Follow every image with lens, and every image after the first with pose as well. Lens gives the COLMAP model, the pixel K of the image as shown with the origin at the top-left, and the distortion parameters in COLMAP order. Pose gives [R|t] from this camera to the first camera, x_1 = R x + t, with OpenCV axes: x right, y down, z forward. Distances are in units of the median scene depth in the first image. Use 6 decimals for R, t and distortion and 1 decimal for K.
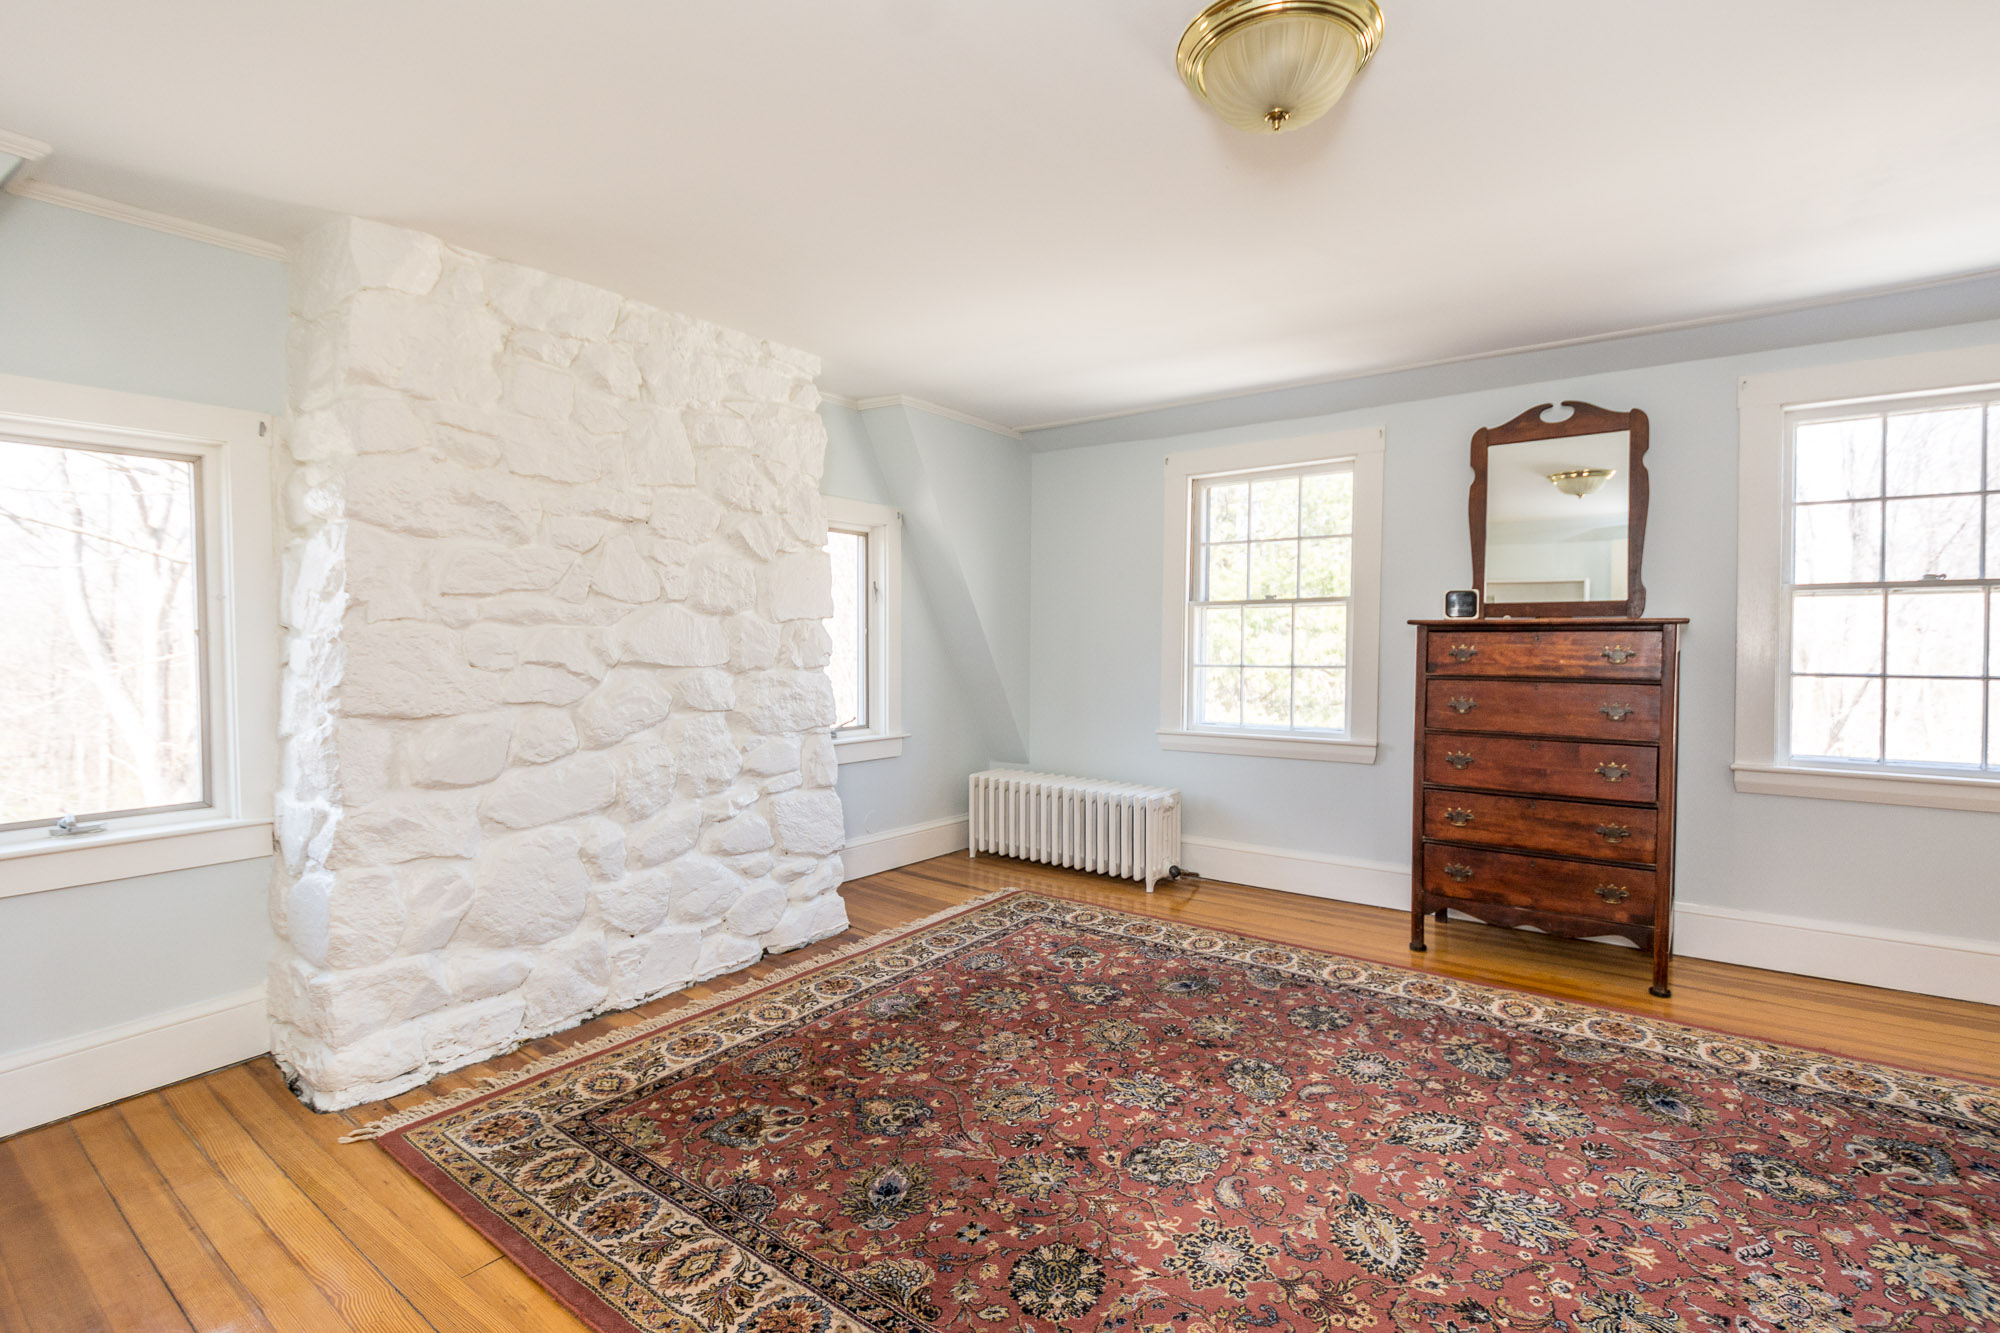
lens RADIAL K [[919.9, 0, 1003.2], [0, 919.9, 663.2], [0, 0, 1]] dist [-0.000121, -0.005998]
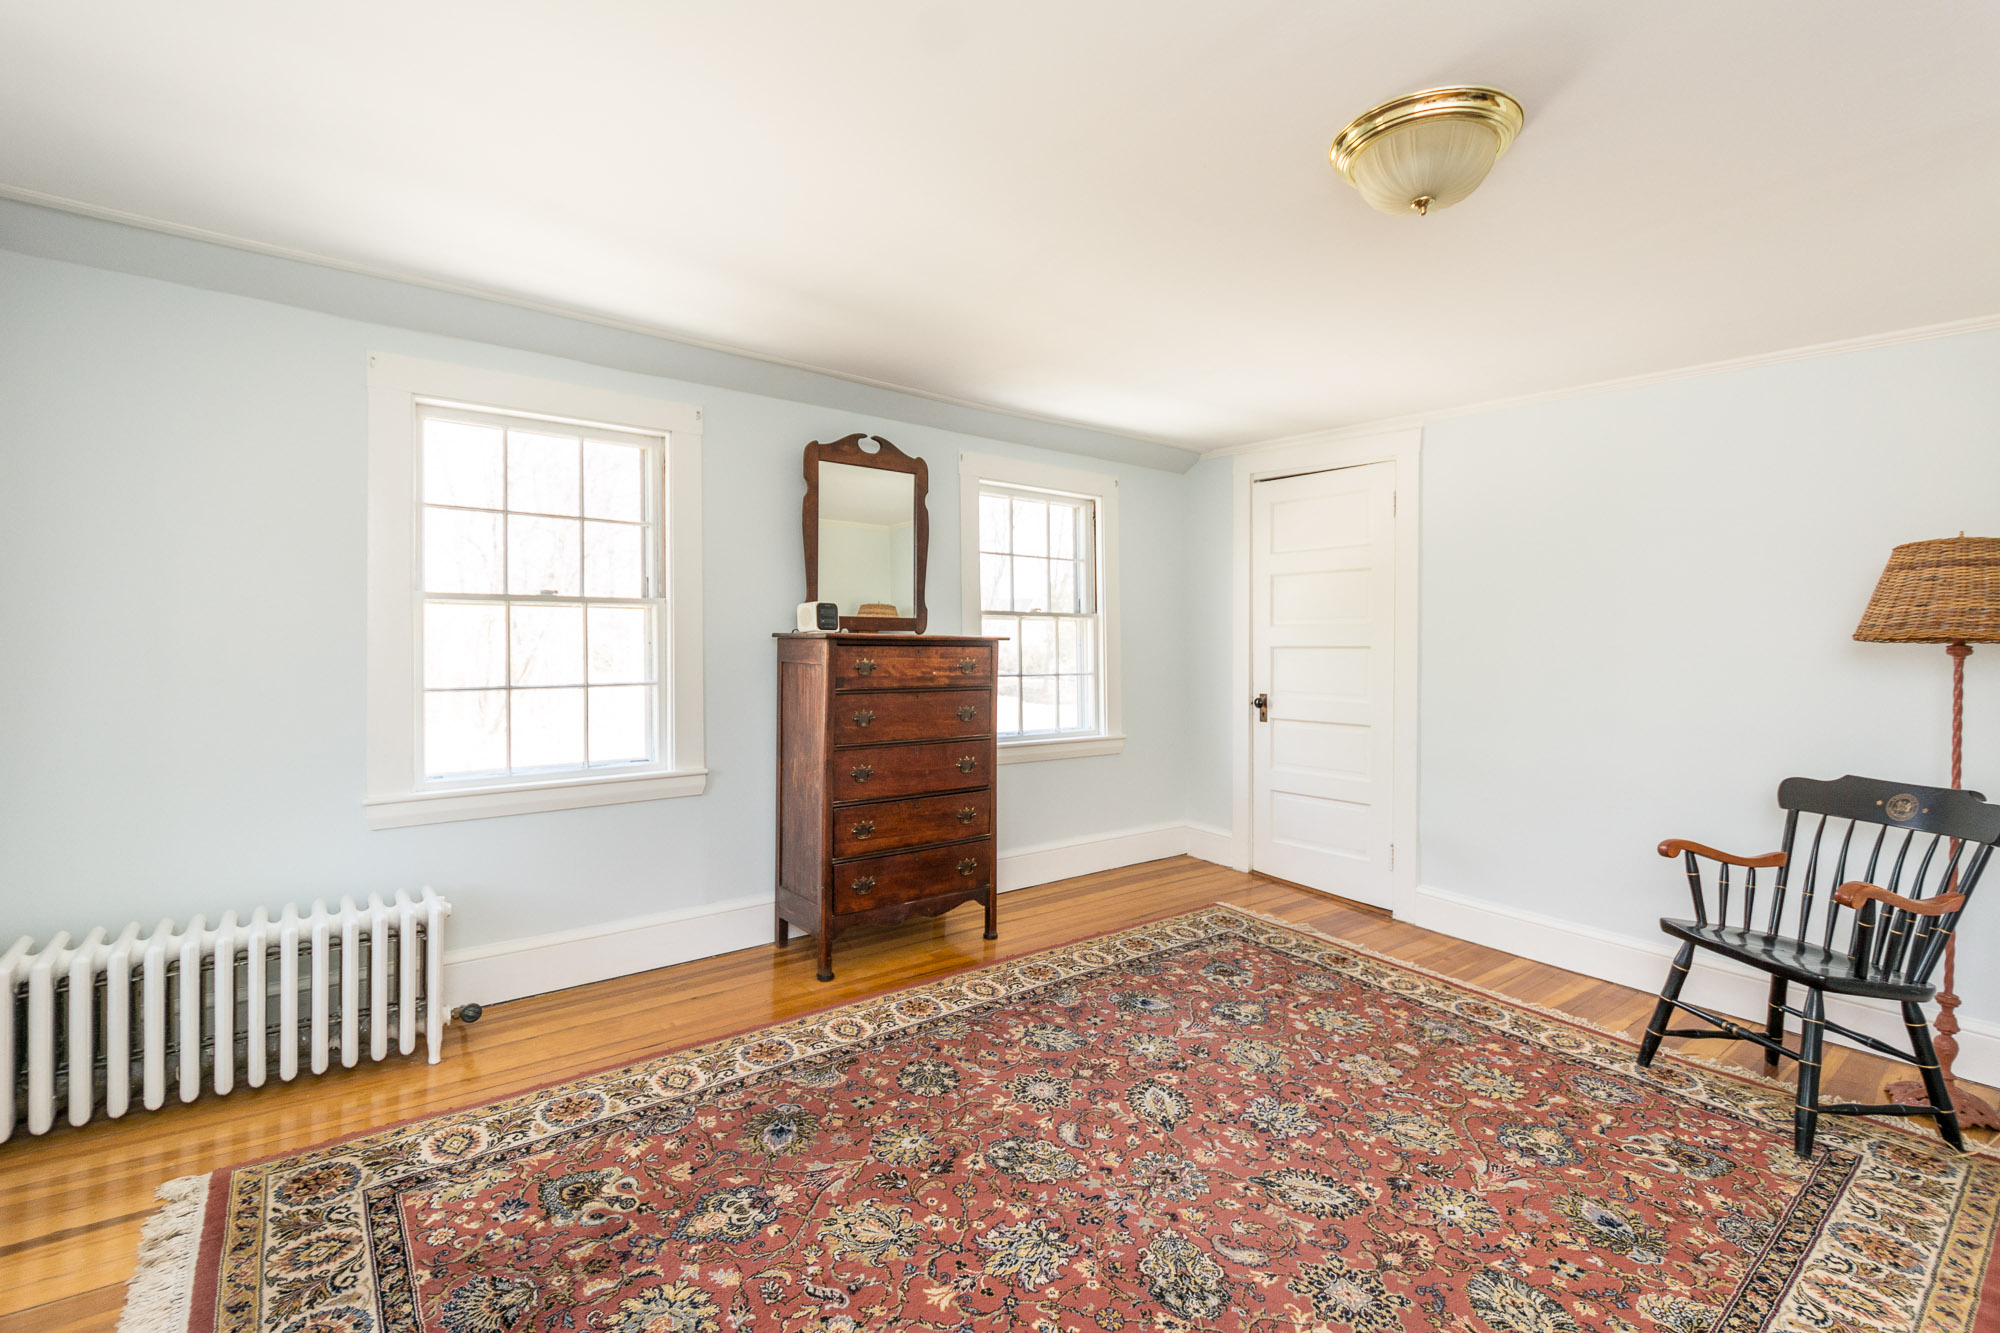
lens RADIAL K [[919.9, 0, 987.8], [0, 919.9, 653.1], [0, 0, 1]] dist [-0.000121, -0.005998]
pose [[0.242259, -0.006957, 0.970187, -0.446262], [0.017254, 0.999847, 0.002861, -0.026499], [-0.970058, 0.016047, 0.242342, 0.630038]]
